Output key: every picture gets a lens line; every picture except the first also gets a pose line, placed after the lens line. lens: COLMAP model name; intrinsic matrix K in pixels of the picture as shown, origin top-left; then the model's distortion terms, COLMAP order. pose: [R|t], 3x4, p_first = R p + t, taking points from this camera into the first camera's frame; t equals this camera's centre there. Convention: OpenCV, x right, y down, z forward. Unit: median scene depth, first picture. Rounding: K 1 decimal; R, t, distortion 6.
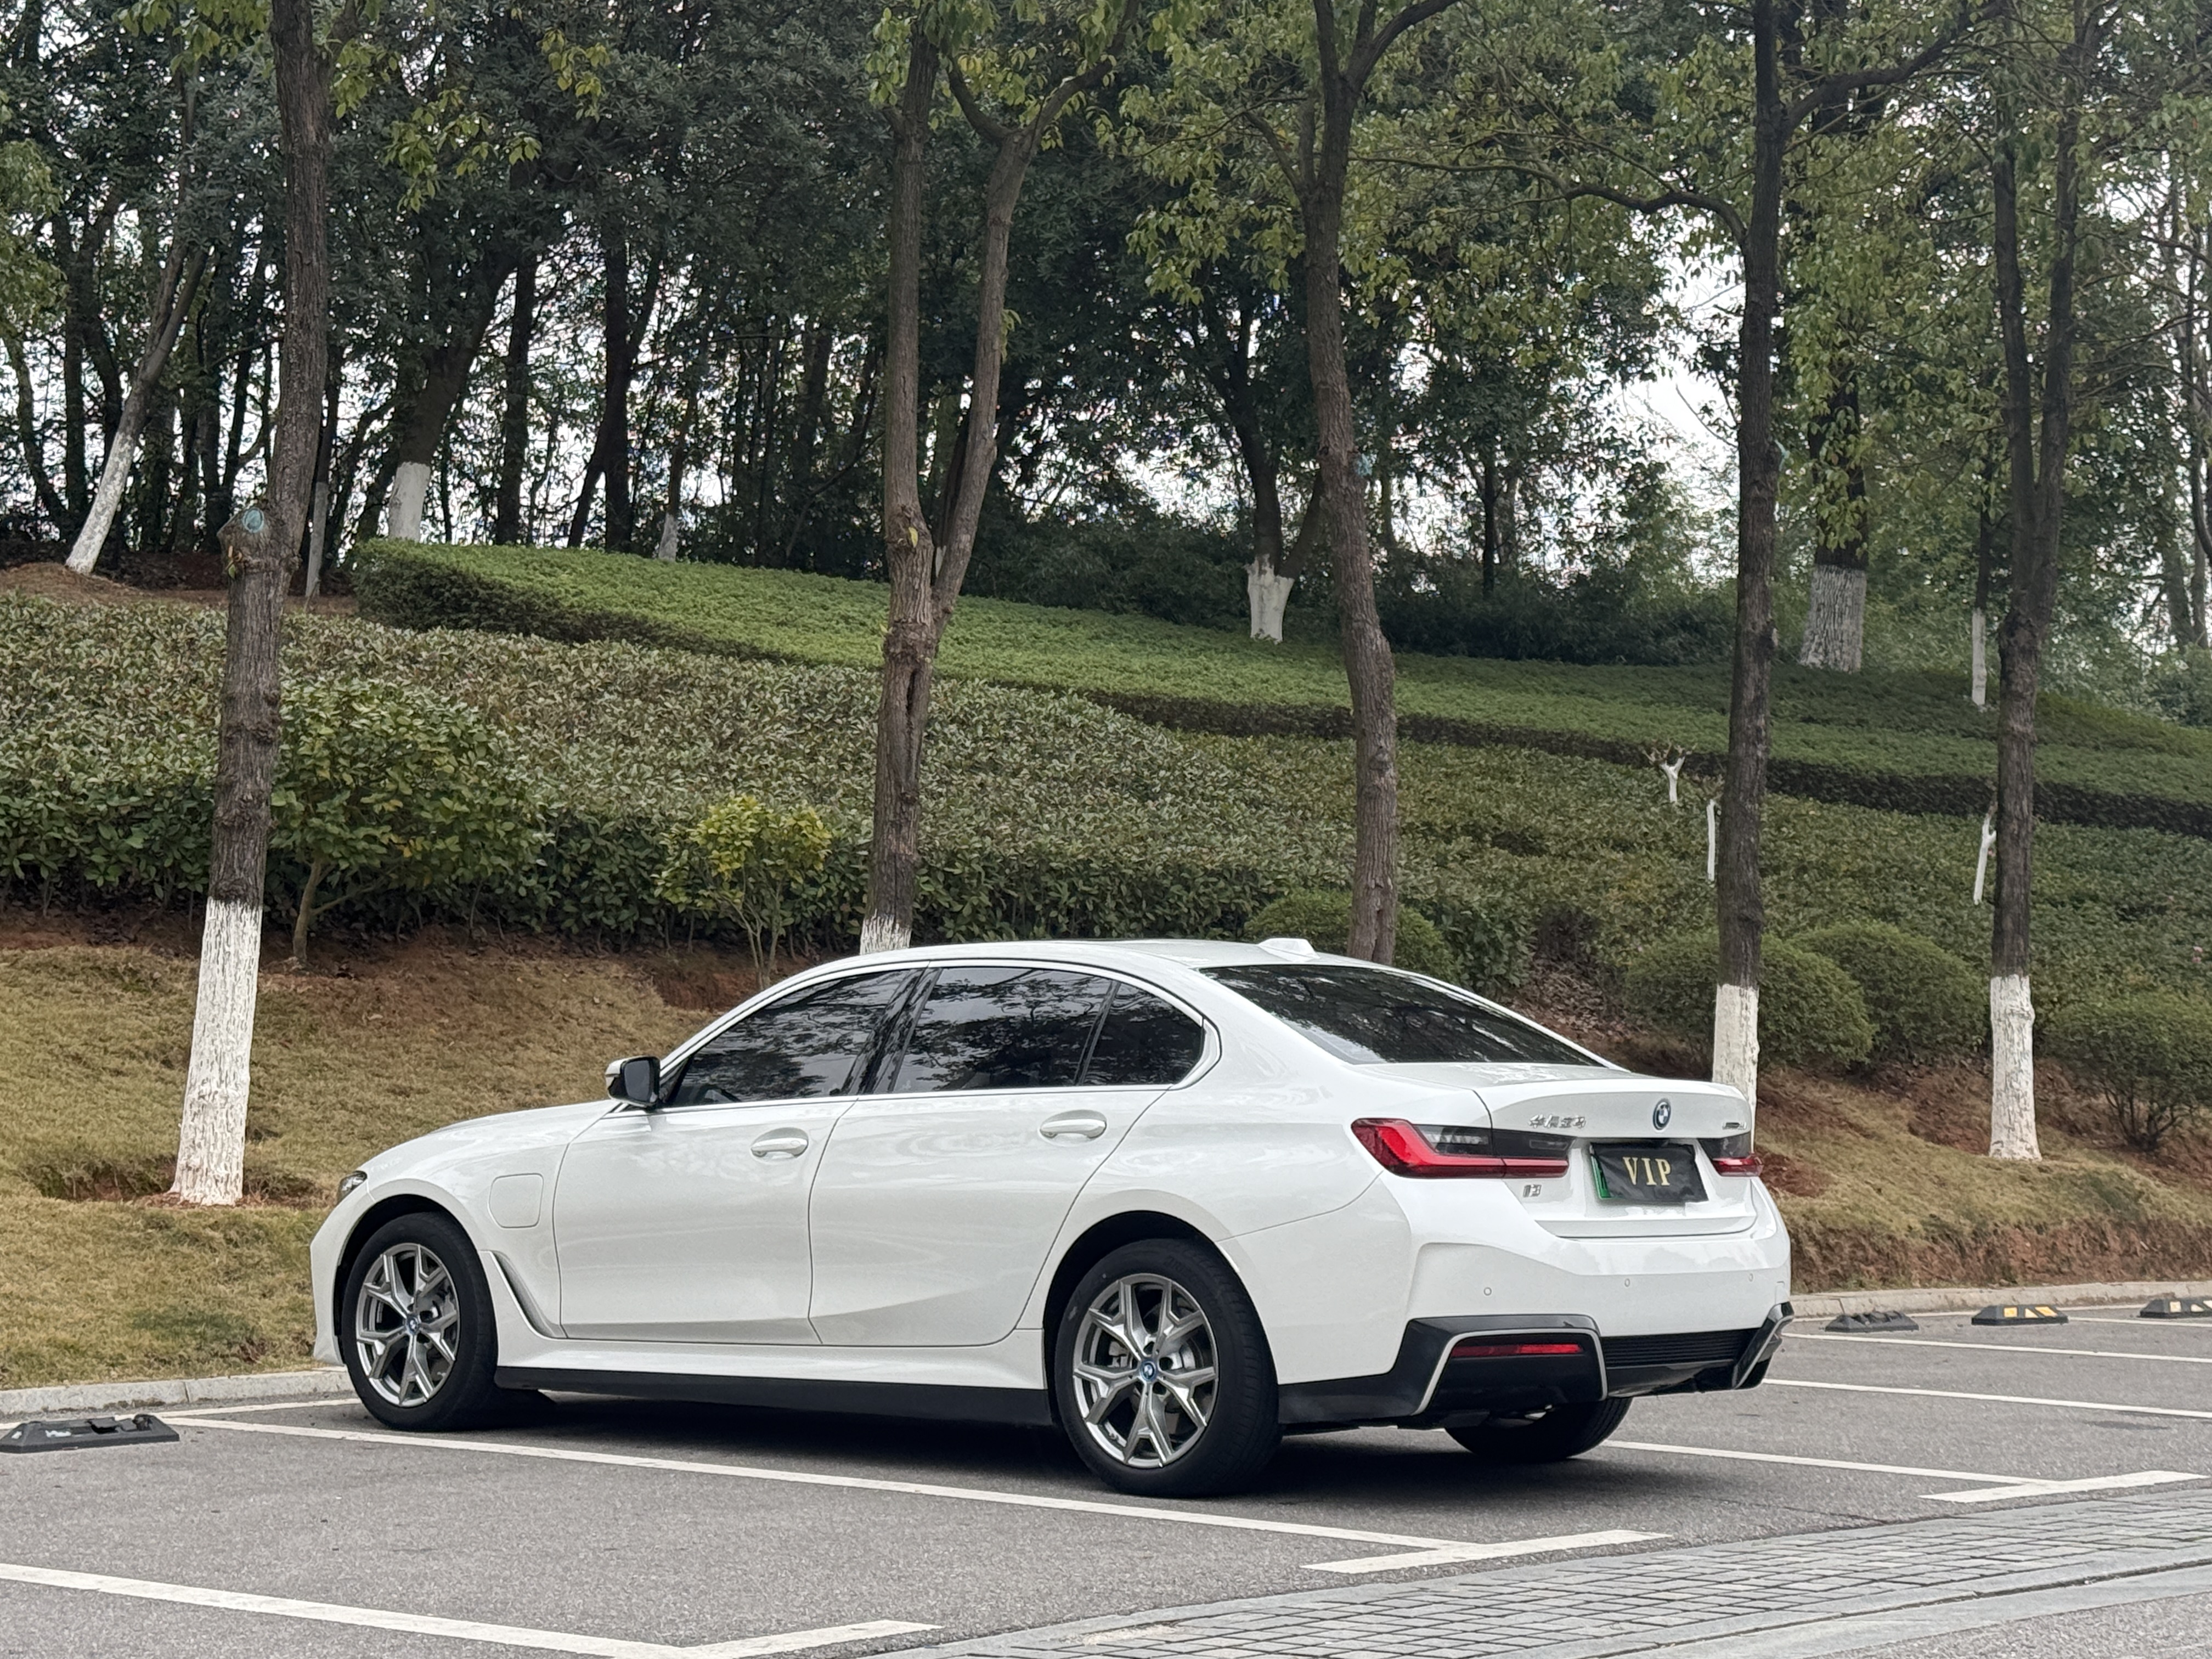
lens RADIAL K [[3996.2, 0, 1113.7], [0, 3996.2, 825.5], [0, 0, 1]] dist [0.149004, 0.000000]
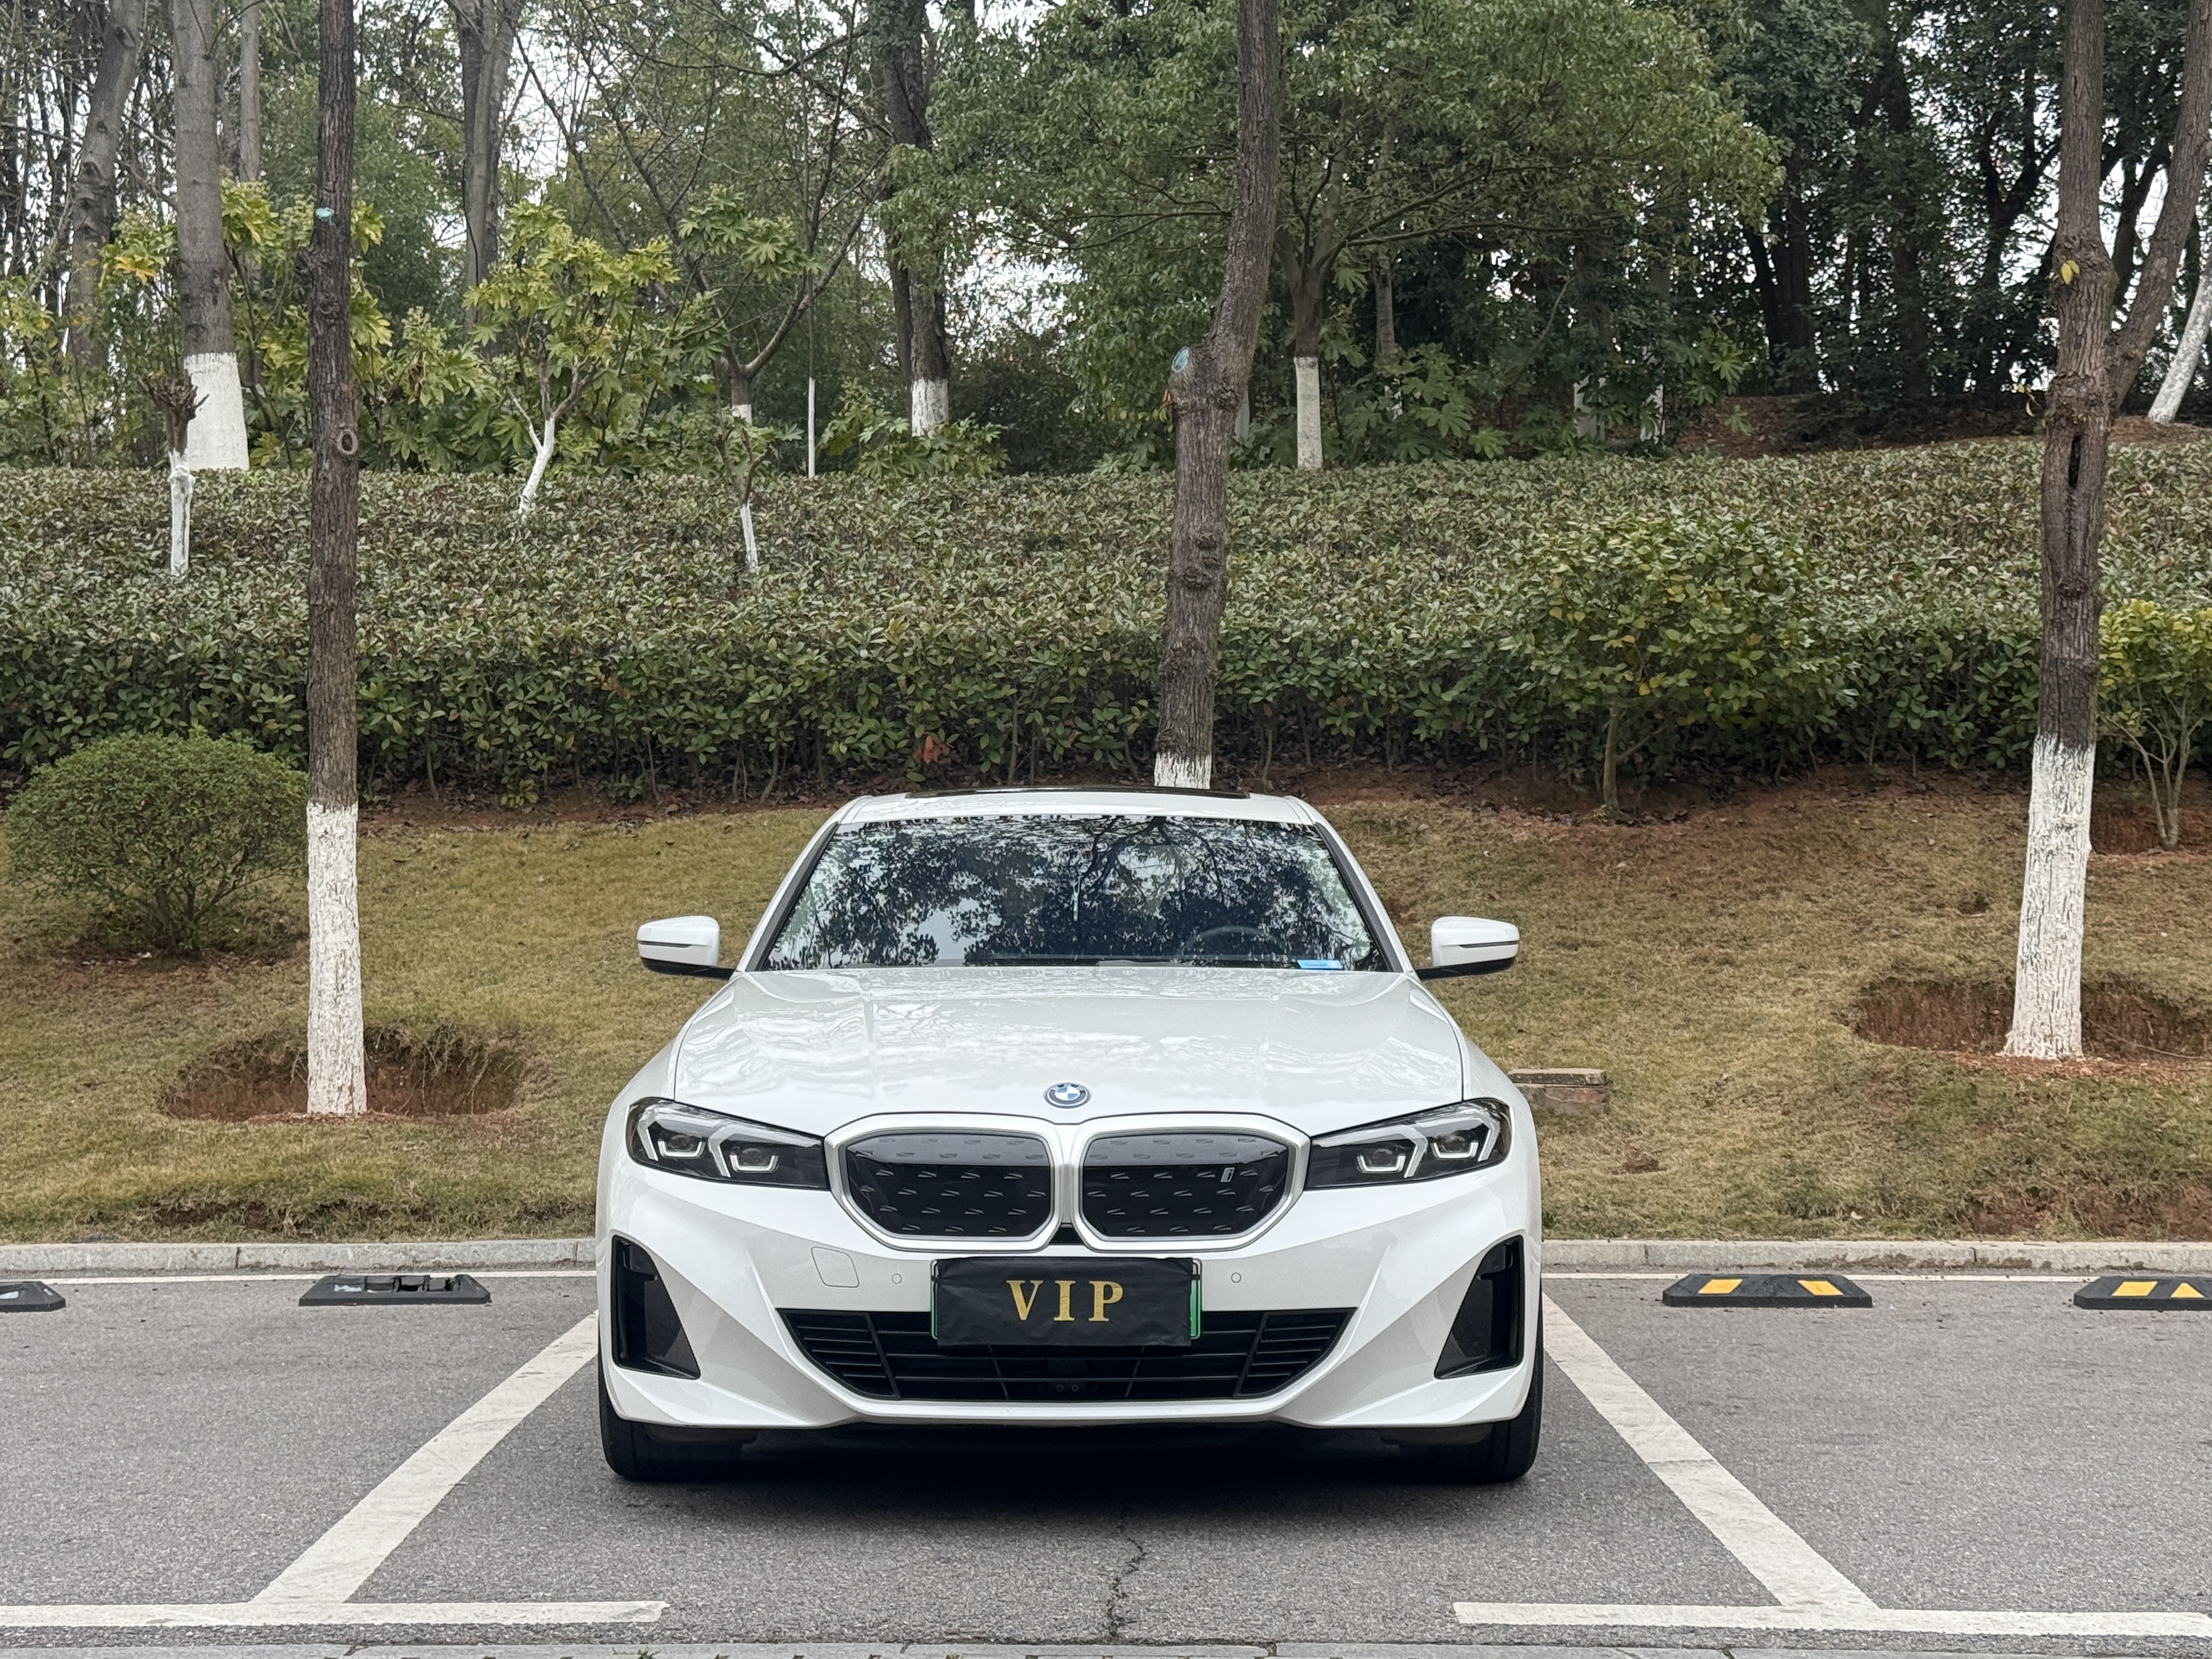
lens RADIAL K [[3444.5, 0, 1110.2], [0, 3444.5, 836.2], [0, 0, 1]] dist [0.146455, 0.000000]
pose [[0.687967, -0.024746, -0.725320, 0.317219], [0.052510, 0.998496, 0.015740, 0.020951], [0.723840, -0.048915, 0.688231, 0.341875]]
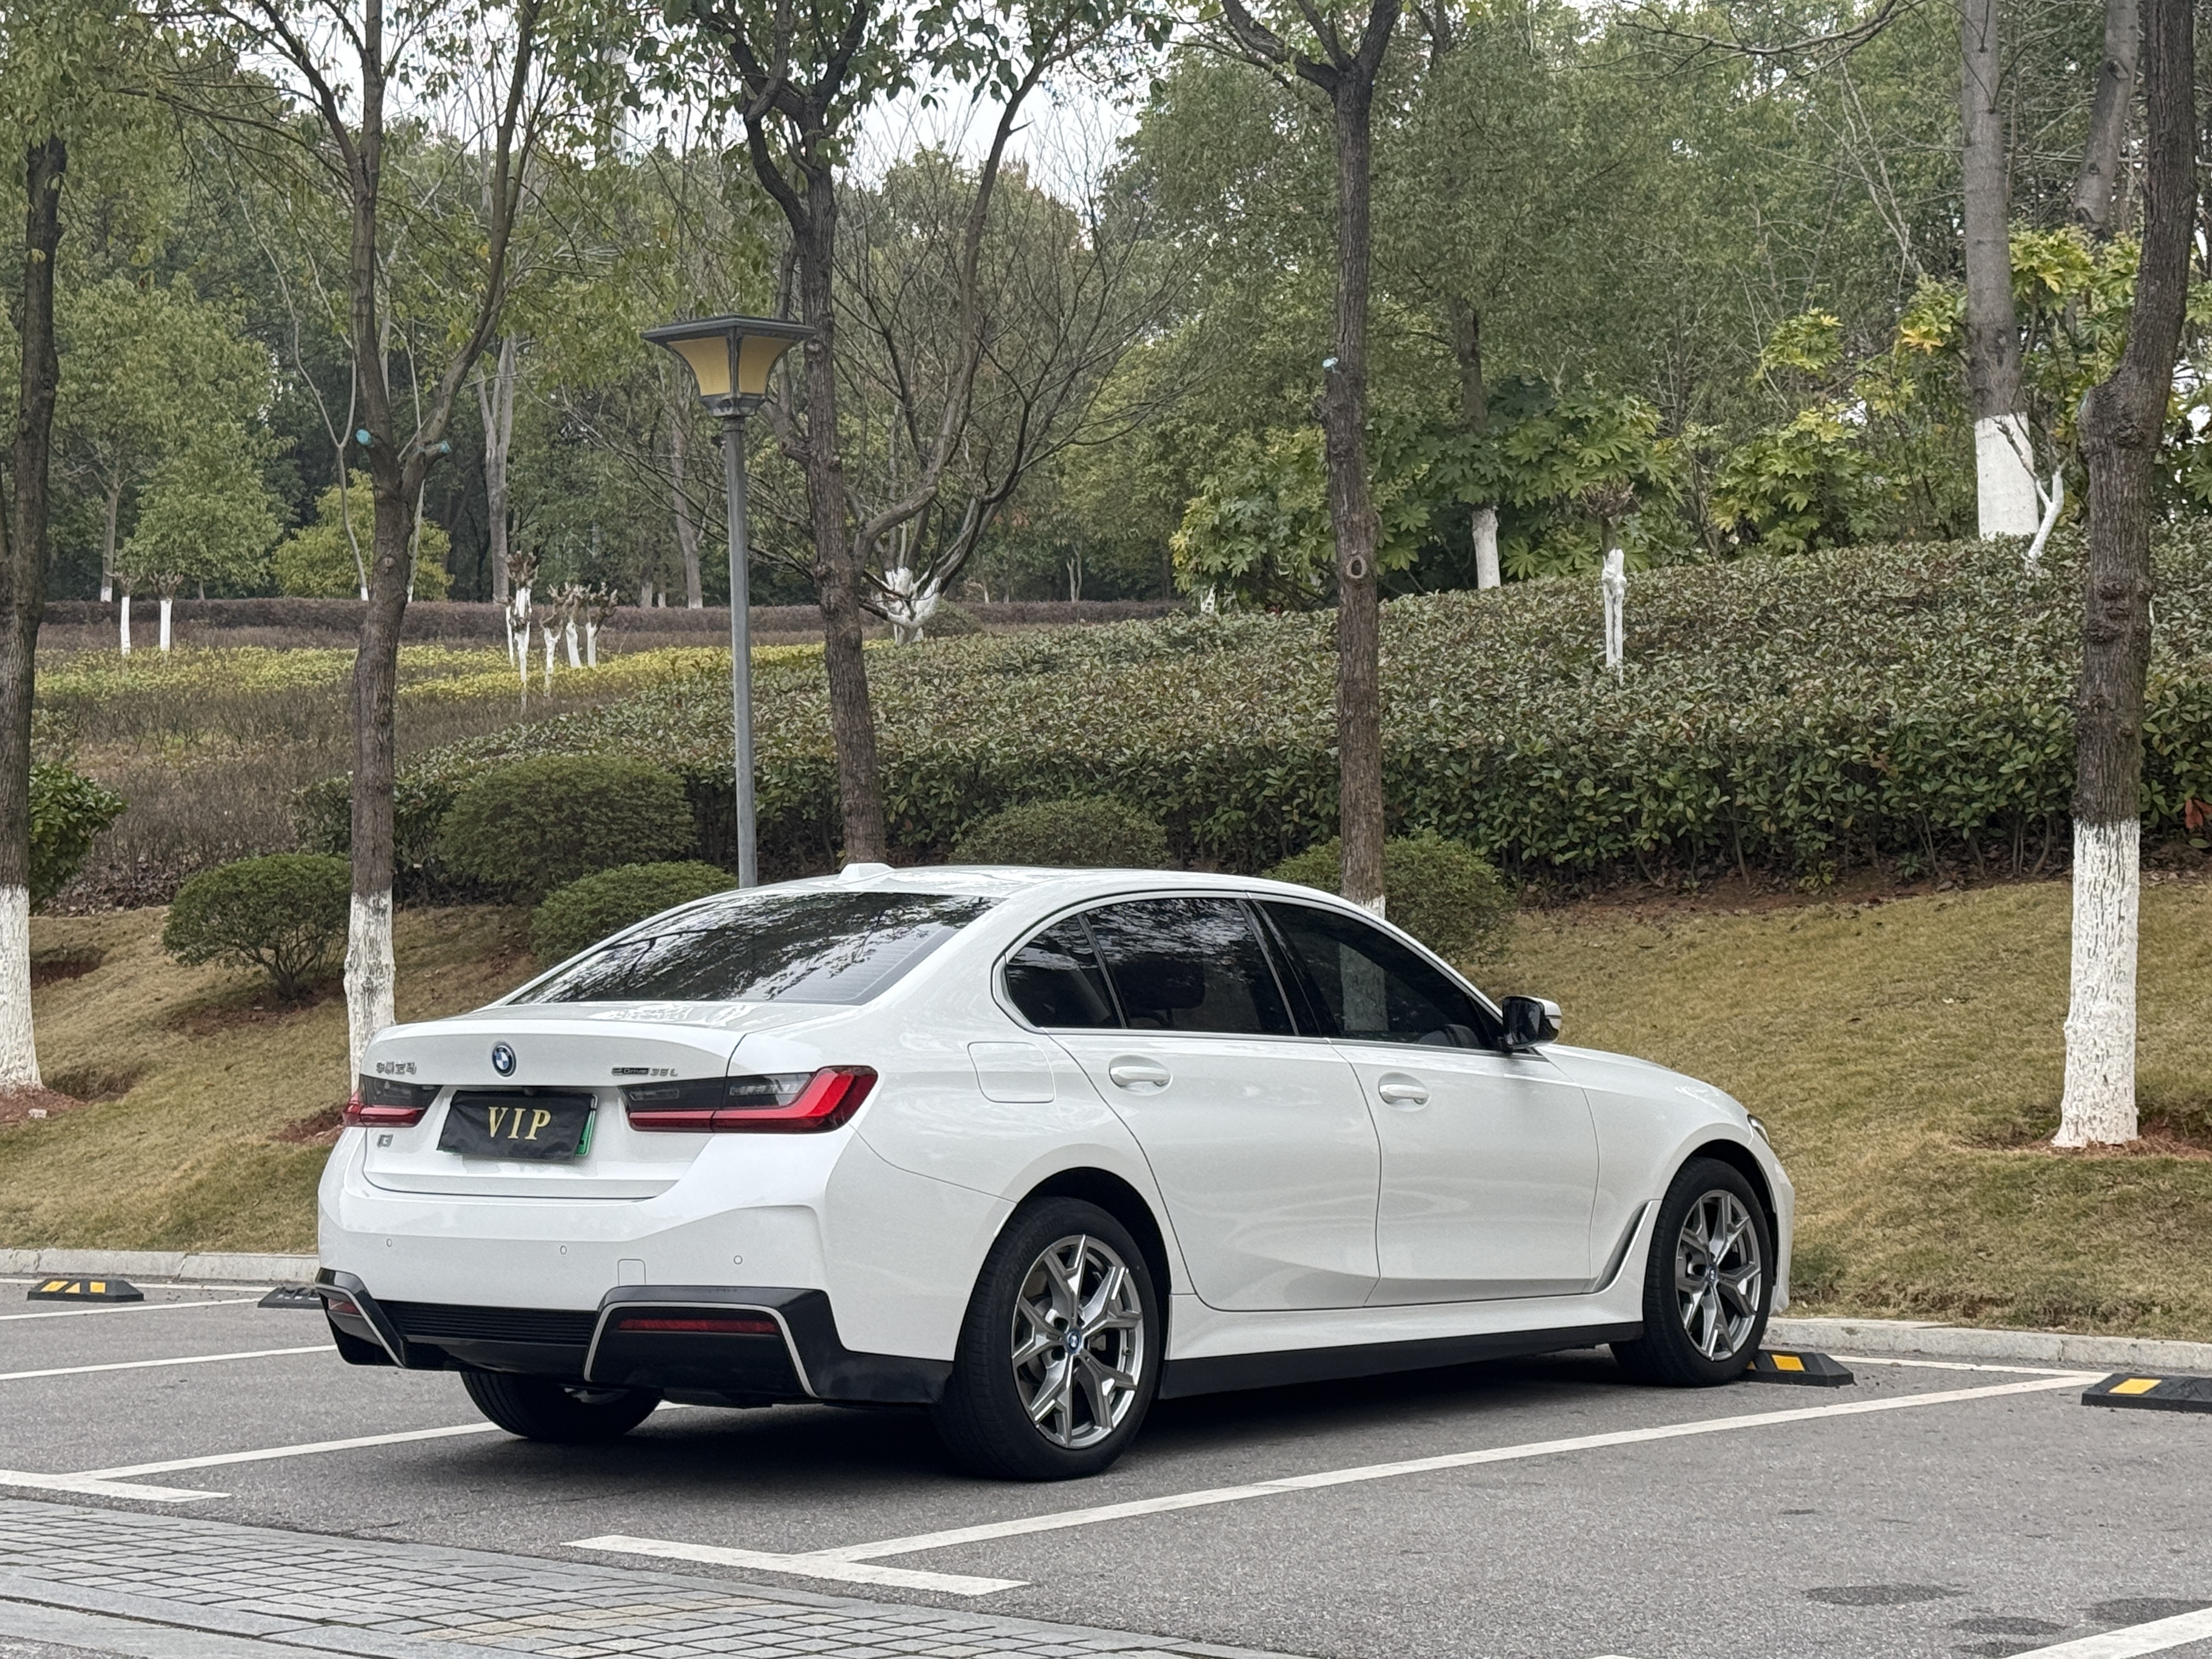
lens RADIAL K [[3996.2, 0, 1106.9], [0, 3996.2, 817.7], [0, 0, 1]] dist [0.149004, 0.000000]
pose [[0.045396, -0.058746, -0.997240, 0.575624], [0.076747, 0.995524, -0.055151, 0.043605], [0.996017, -0.074032, 0.049702, 0.610839]]
